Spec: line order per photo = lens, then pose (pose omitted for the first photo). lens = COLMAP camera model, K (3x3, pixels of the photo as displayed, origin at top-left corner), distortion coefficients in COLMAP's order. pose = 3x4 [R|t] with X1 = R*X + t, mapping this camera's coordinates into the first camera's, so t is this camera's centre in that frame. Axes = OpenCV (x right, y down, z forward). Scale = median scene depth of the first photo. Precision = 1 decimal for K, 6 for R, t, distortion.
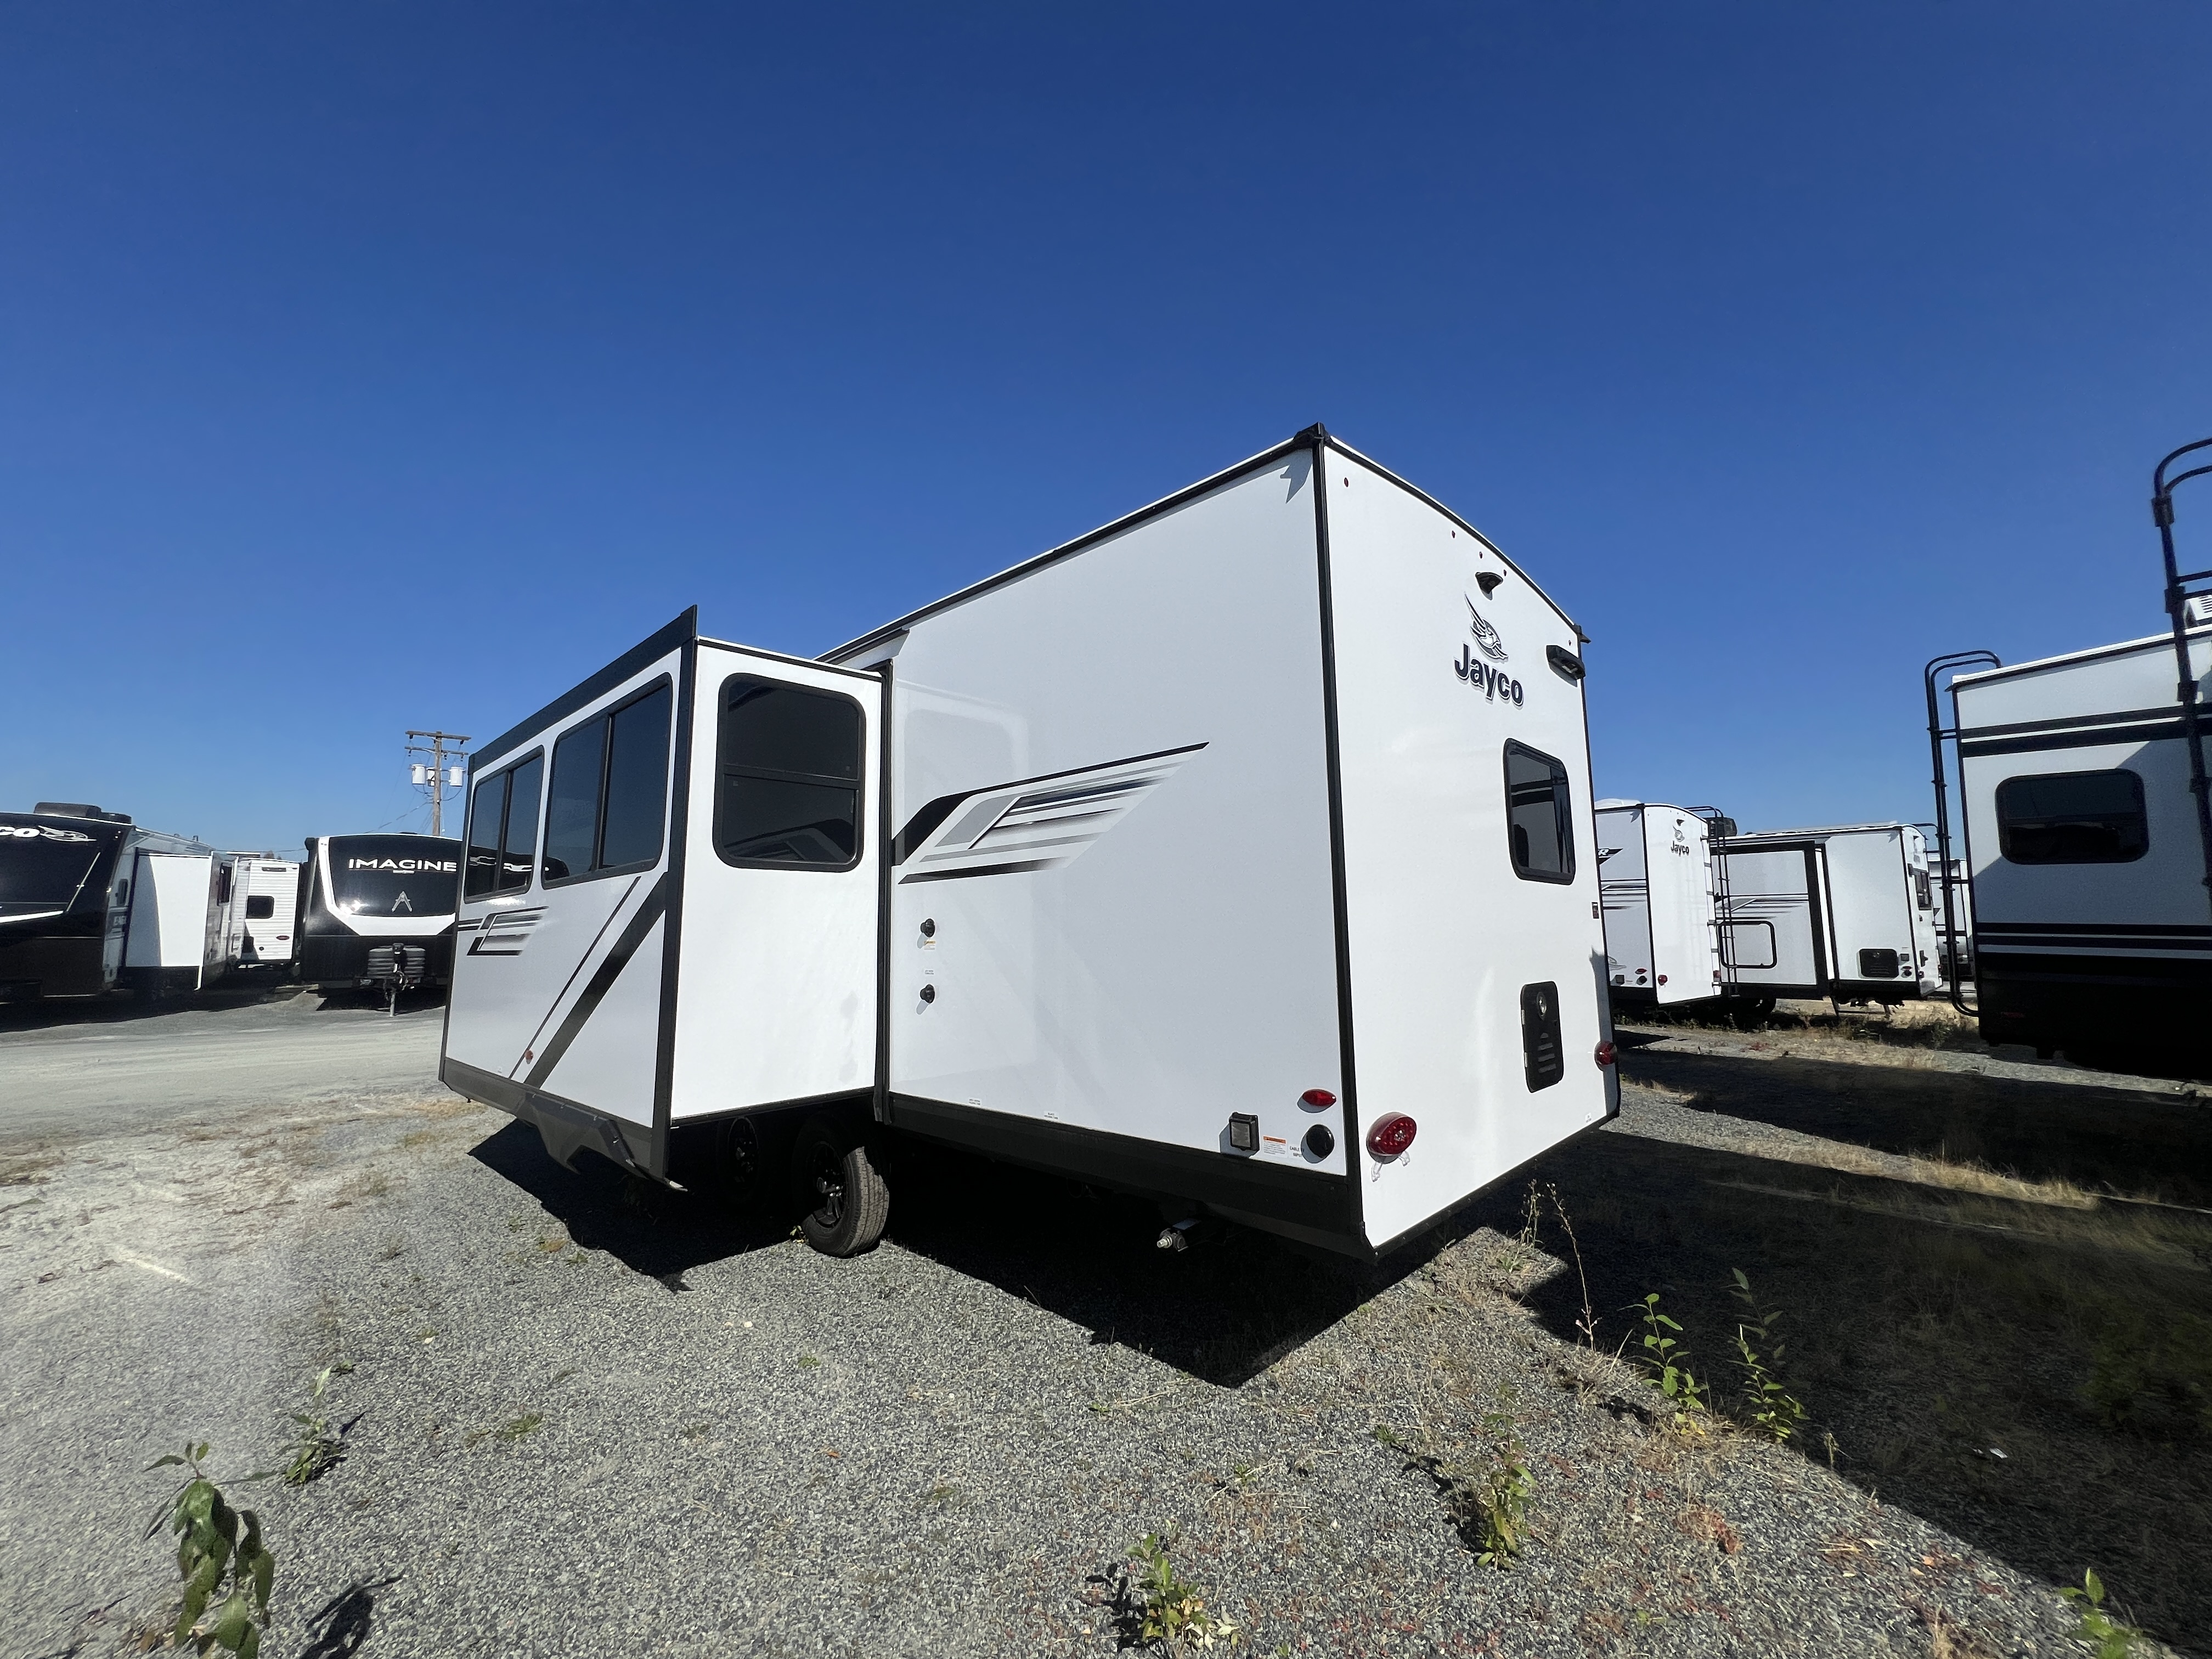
lens RADIAL K [[881.8, 0, 1100.2], [0, 881.8, 829.3], [0, 0, 1]] dist [-0.001739, -0.000104]
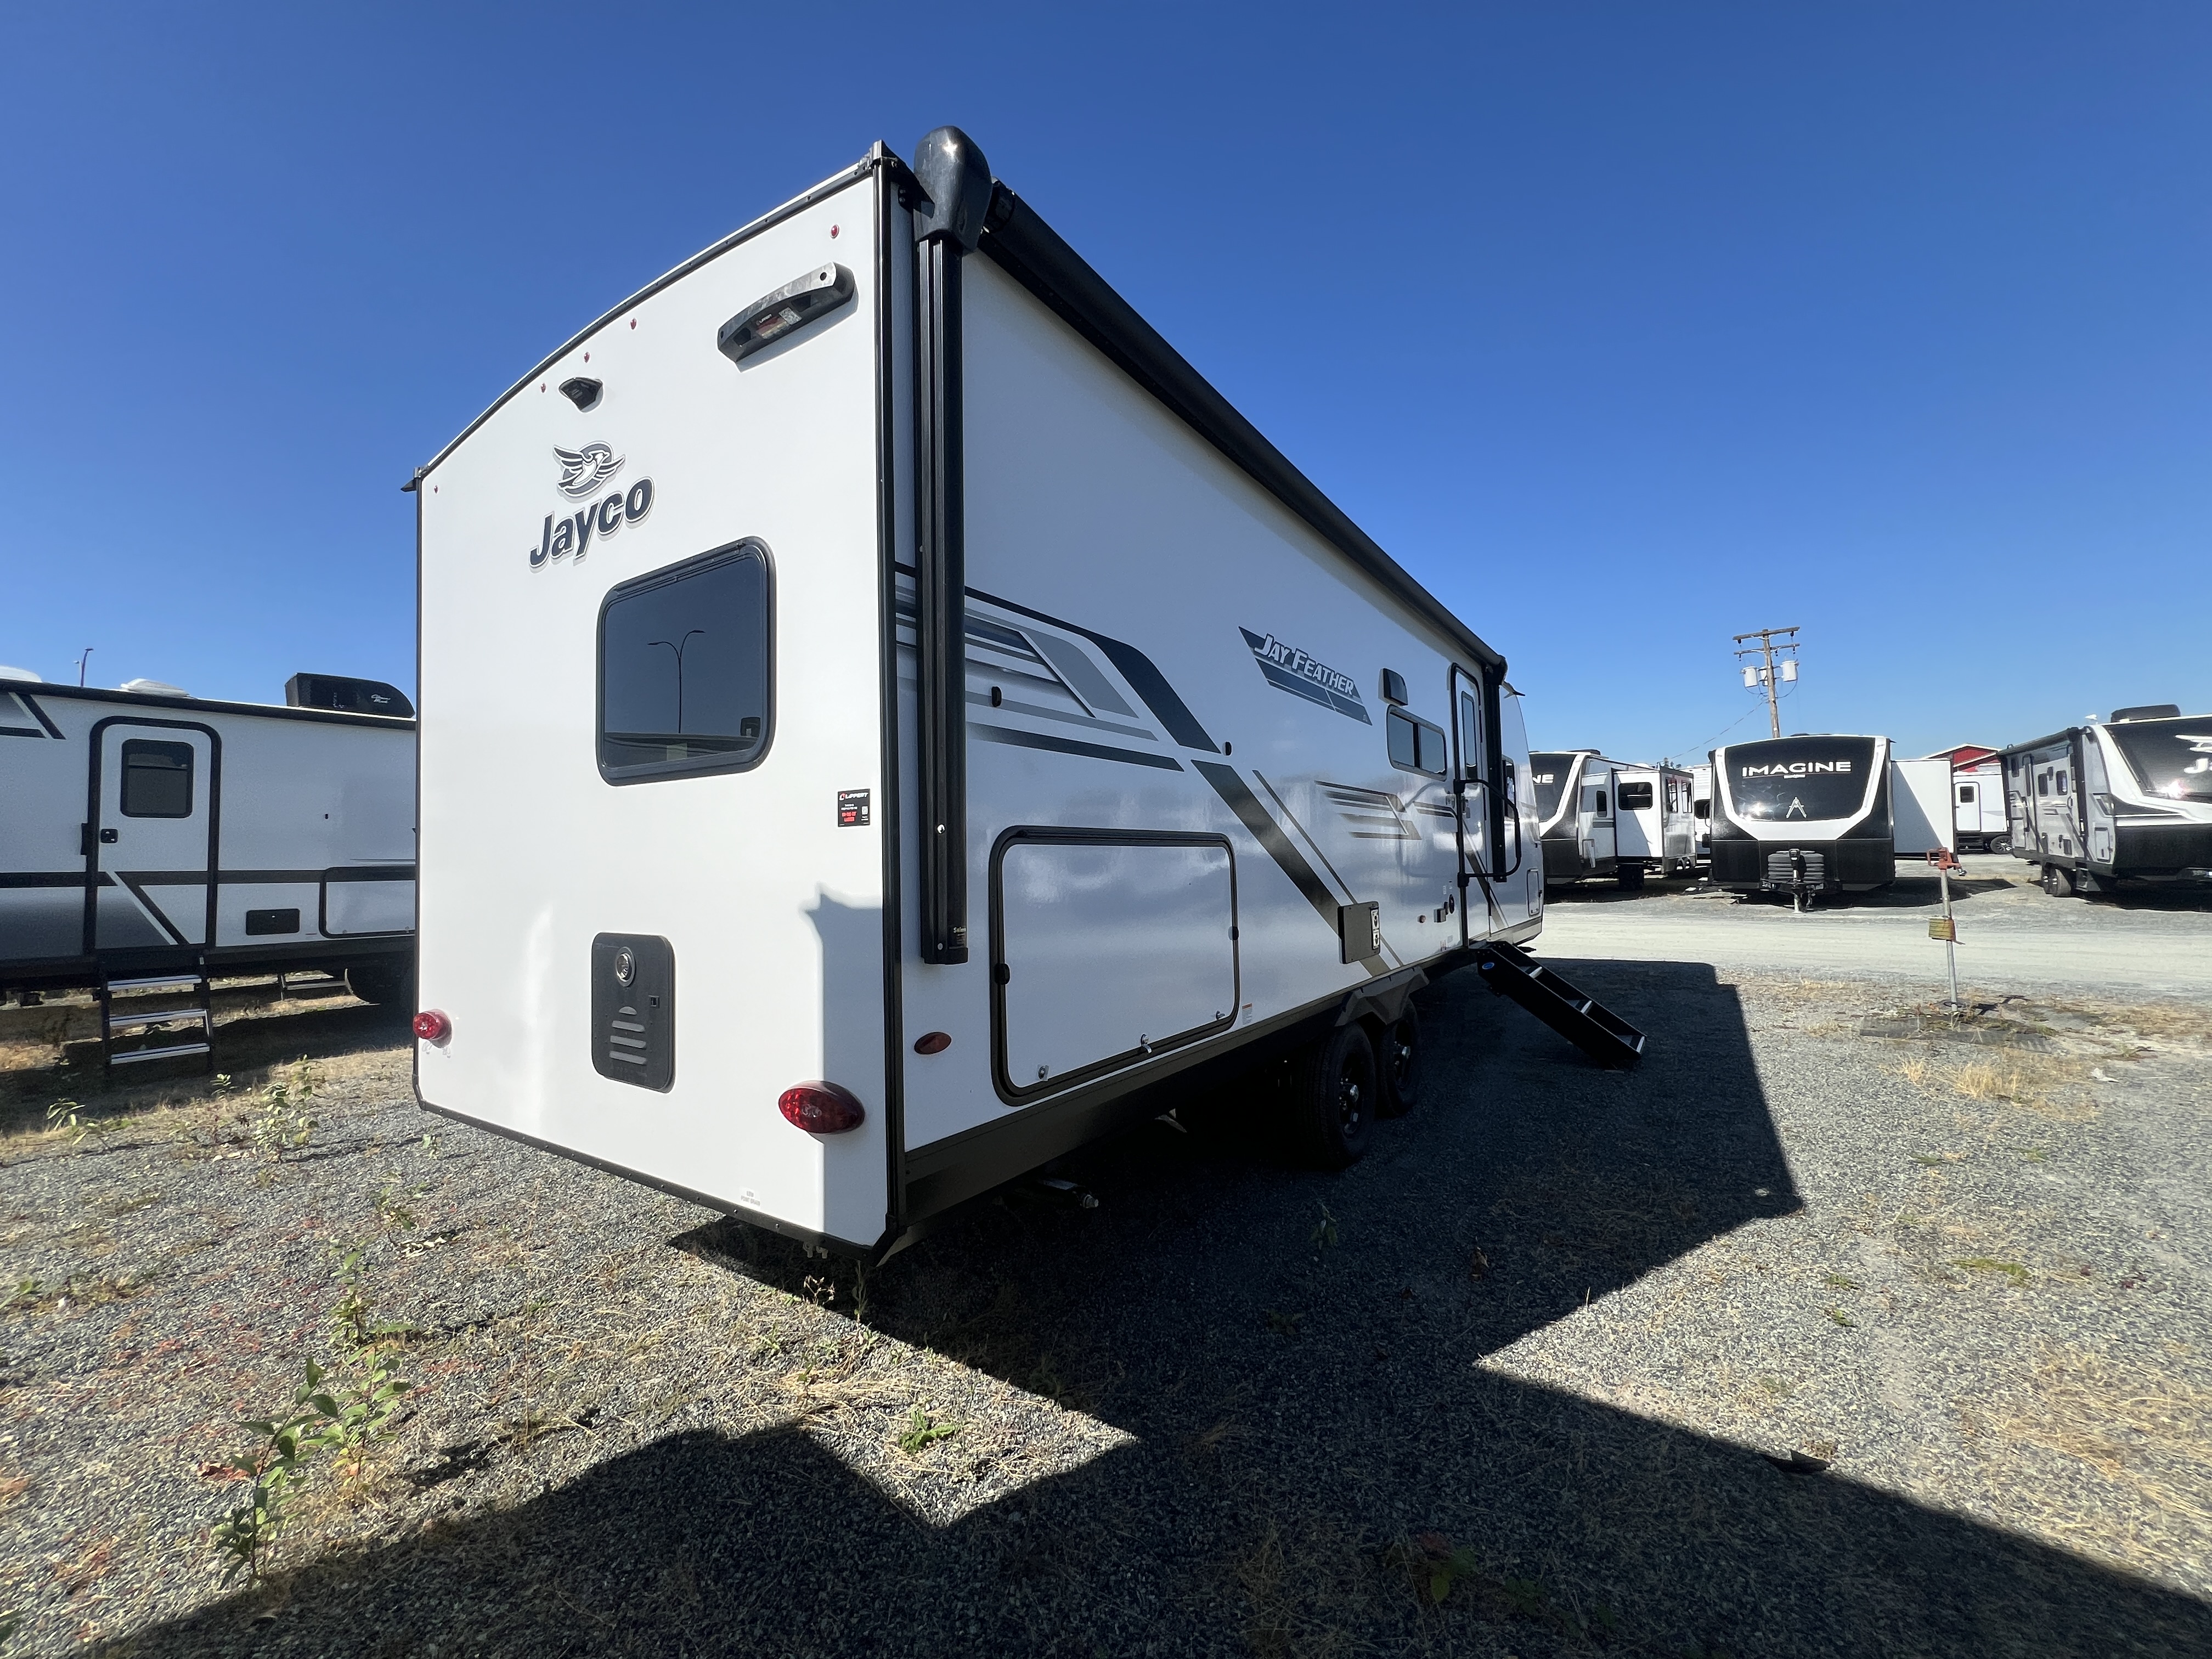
lens RADIAL K [[881.8, 0, 1095.2], [0, 881.8, 832.8], [0, 0, 1]] dist [-0.001739, -0.000104]
pose [[0.169990, -0.022535, -0.985188, 0.416956], [0.133864, 0.991000, 0.000430, 0.048698], [0.976311, -0.131954, 0.171477, 0.420942]]
